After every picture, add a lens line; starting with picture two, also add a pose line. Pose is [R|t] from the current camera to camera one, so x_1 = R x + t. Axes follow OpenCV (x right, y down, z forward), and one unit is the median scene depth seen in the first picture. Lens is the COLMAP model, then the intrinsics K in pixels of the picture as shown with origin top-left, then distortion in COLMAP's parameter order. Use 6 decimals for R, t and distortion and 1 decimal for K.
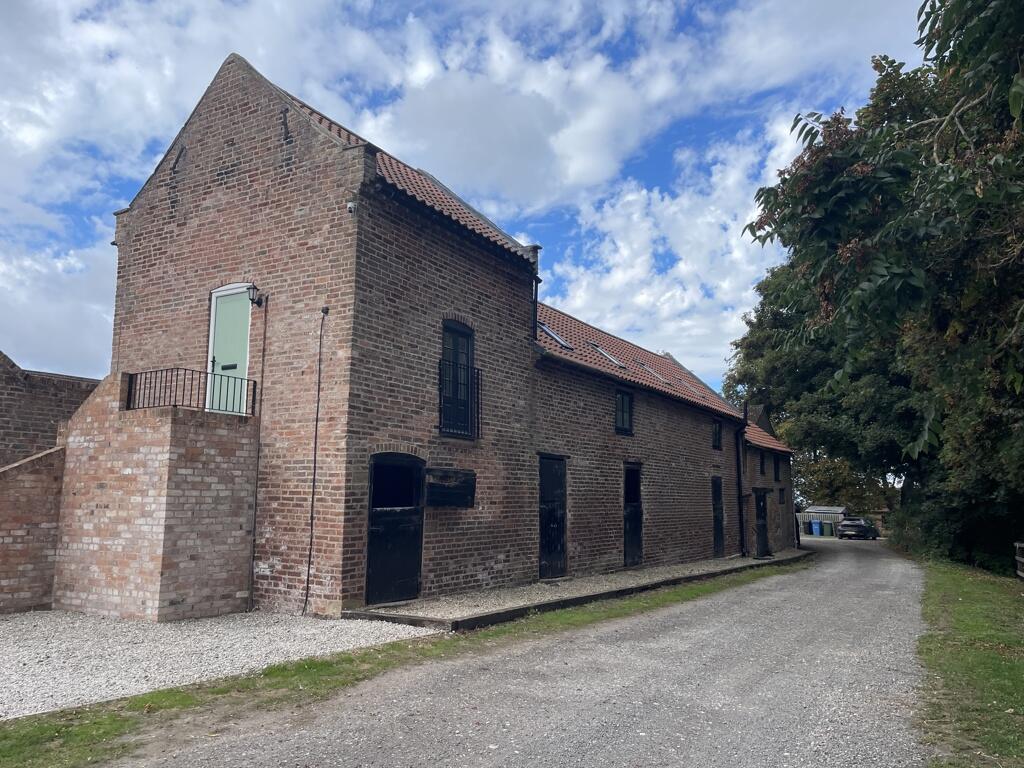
lens RADIAL K [[766.0, 0, 512.0], [0, 766.0, 384.0], [0, 0, 1]] dist [0.066195, -0.063372]
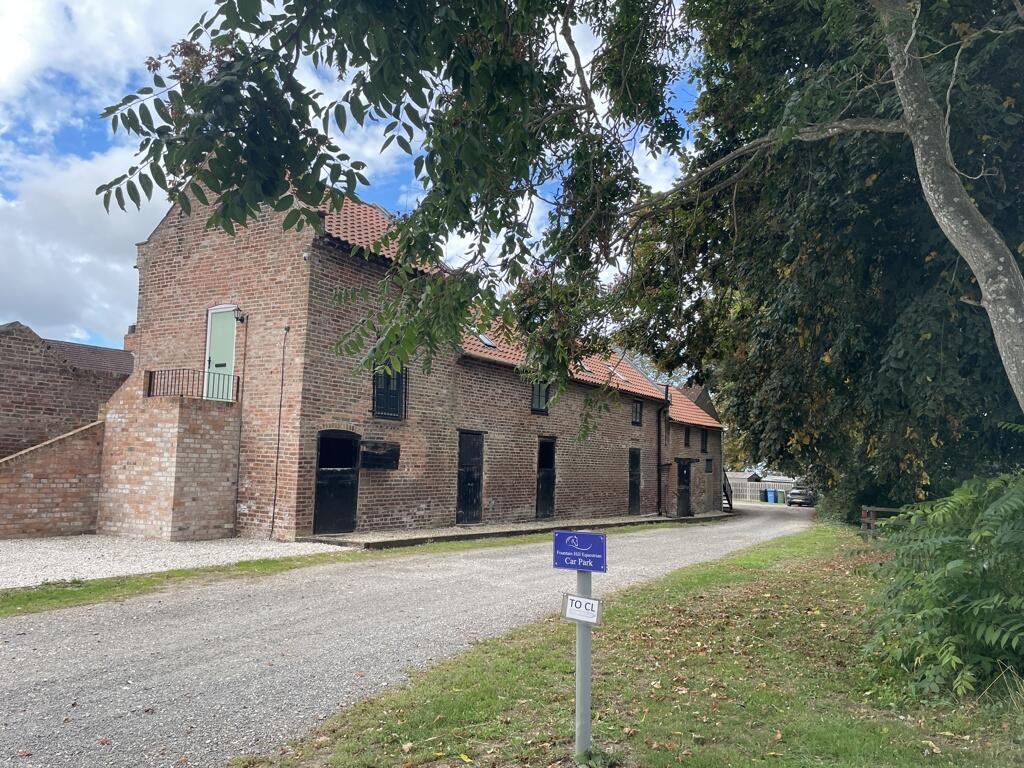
lens RADIAL K [[766.0, 0, 512.0], [0, 766.0, 384.0], [0, 0, 1]] dist [0.066195, -0.063372]
pose [[0.999829, 0.016937, -0.007404, 0.181962], [-0.016599, 0.998913, 0.043555, -0.062441], [0.008134, -0.043424, 0.999024, -0.415307]]
